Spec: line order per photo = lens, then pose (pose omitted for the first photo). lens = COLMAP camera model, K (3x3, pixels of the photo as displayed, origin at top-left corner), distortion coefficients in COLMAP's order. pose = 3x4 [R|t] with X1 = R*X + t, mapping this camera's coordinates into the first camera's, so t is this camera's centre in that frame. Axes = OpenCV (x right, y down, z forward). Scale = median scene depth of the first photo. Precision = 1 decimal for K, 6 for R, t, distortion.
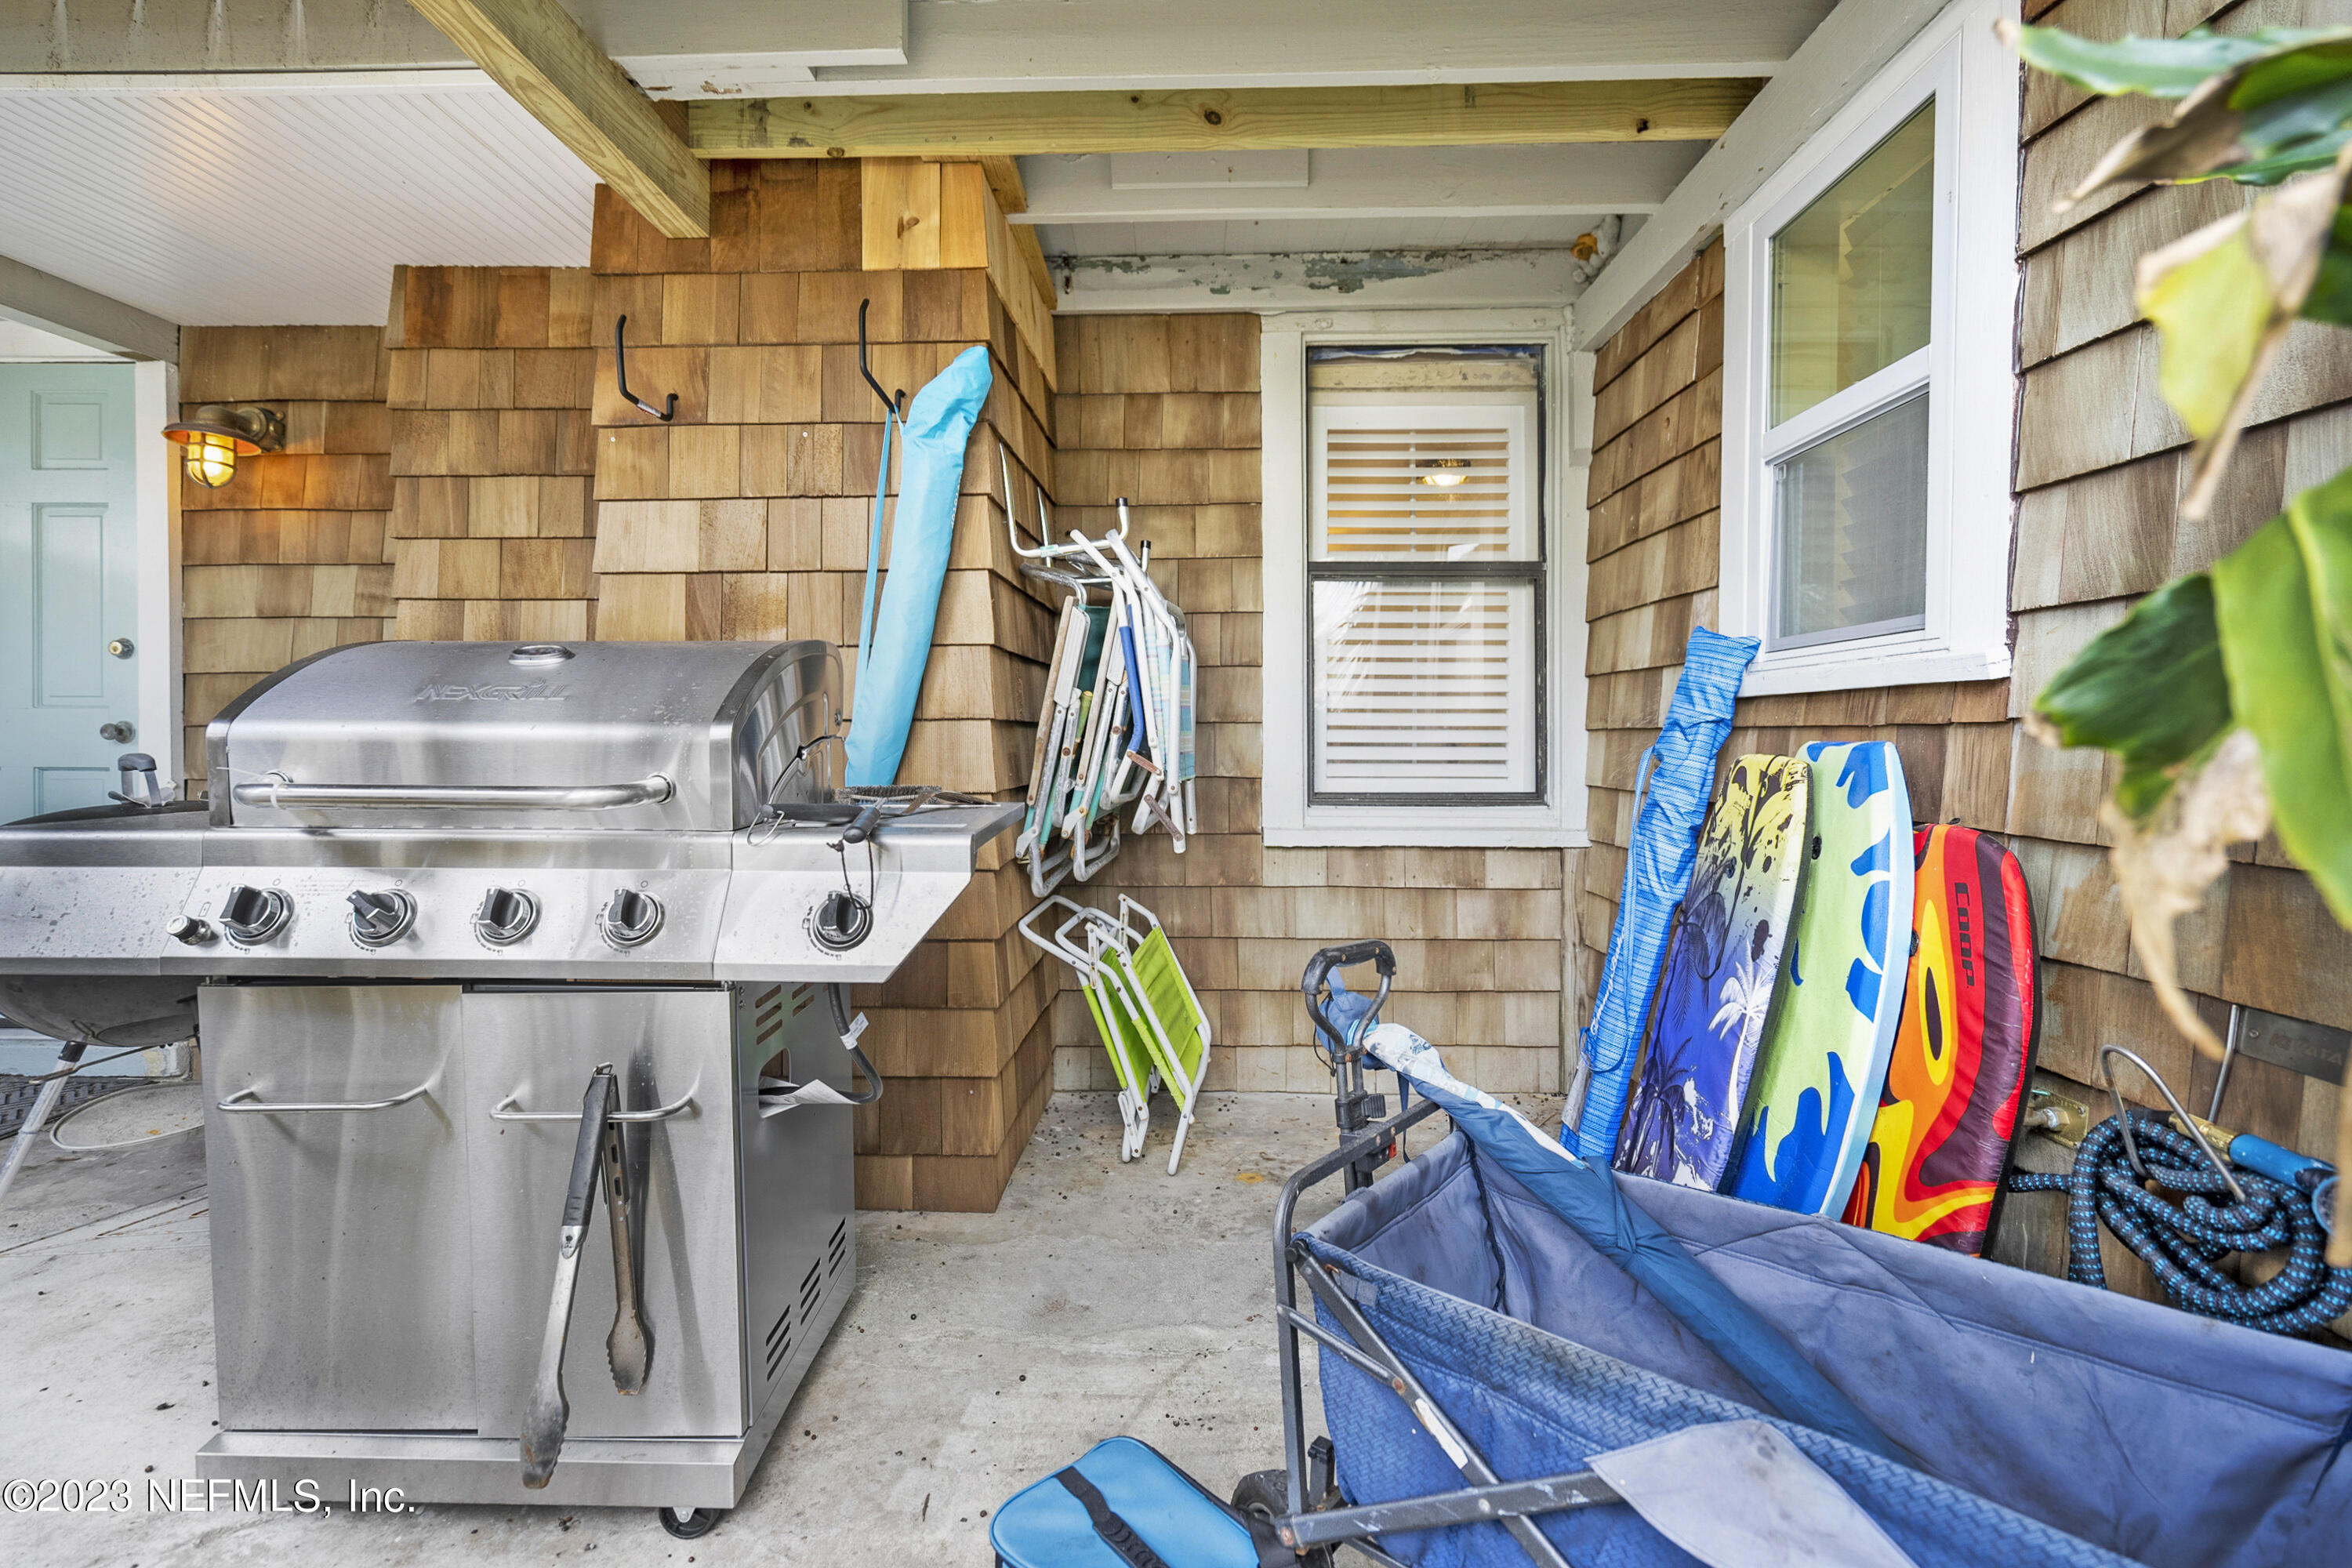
lens RADIAL K [[1079.1, 0, 1175.7], [0, 1079.1, 762.2], [0, 0, 1]] dist [0.000360, -0.000036]
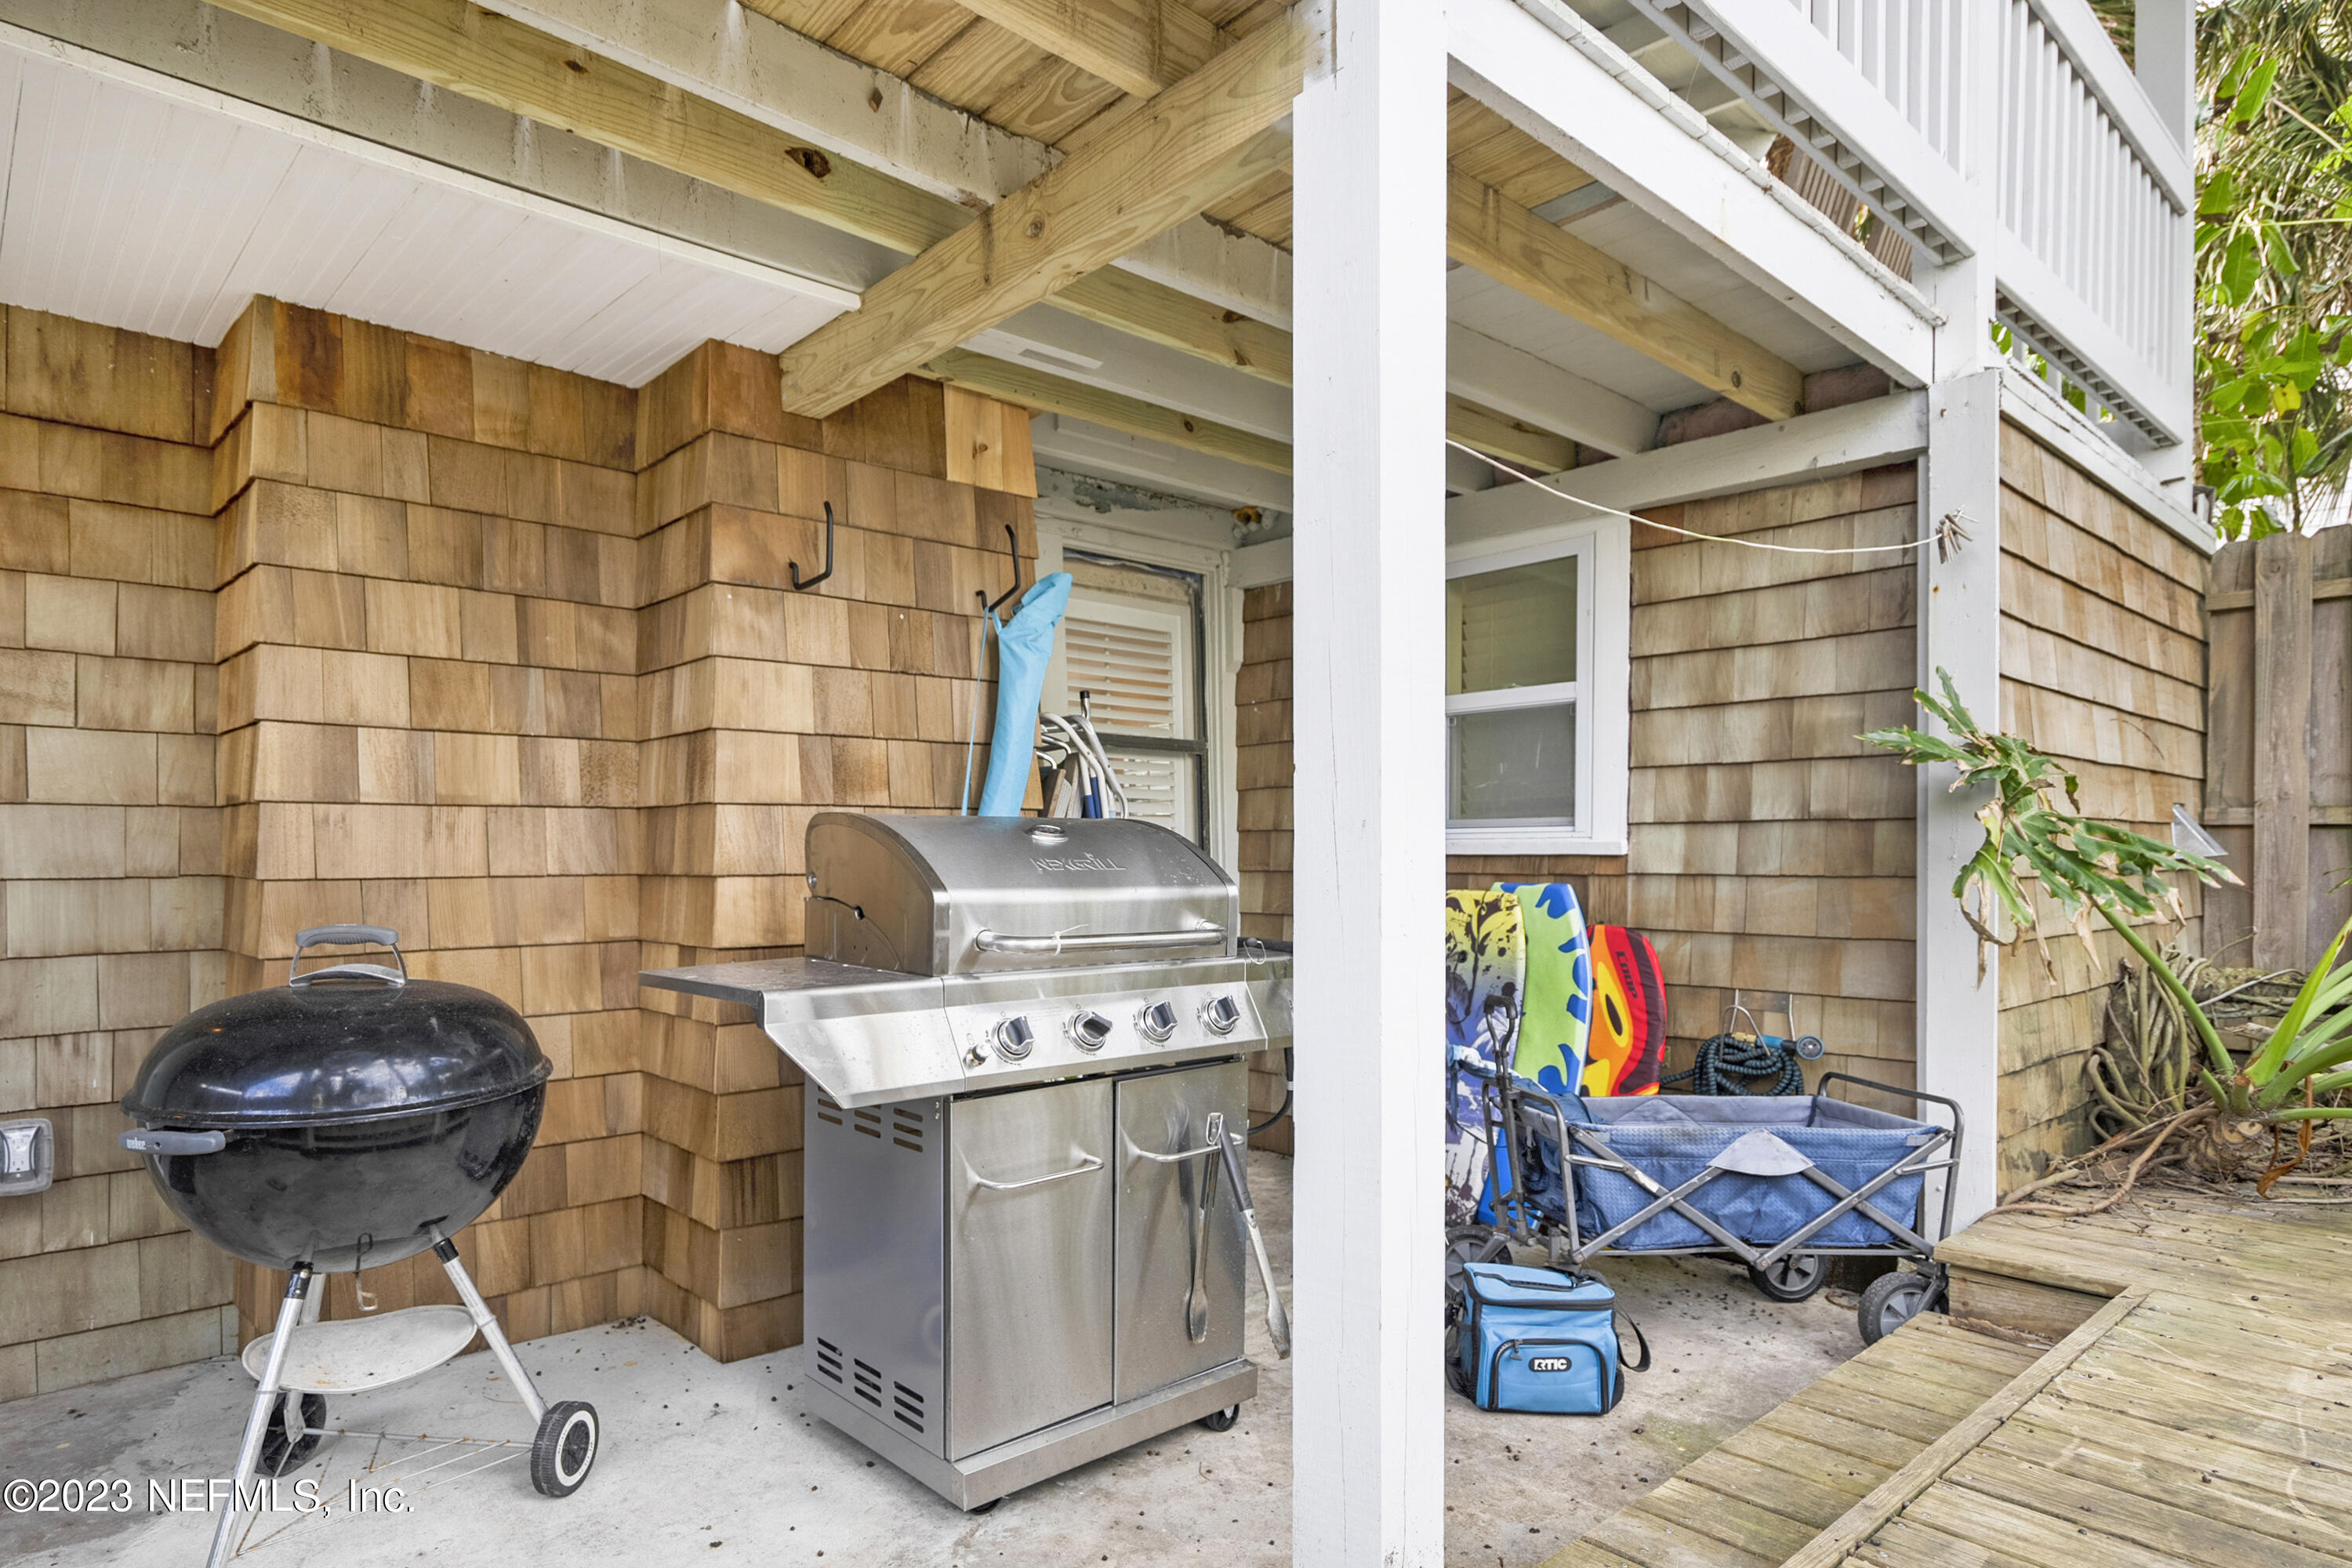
lens RADIAL K [[1316.1, 0, 1172.8], [0, 1316.1, 886.4], [0, 0, 1]] dist [-0.004504, -0.000267]
pose [[0.727349, -0.016563, 0.686067, -1.073703], [0.017669, 0.999829, 0.005405, -0.028453], [-0.686040, 0.008190, 0.727518, -0.173365]]
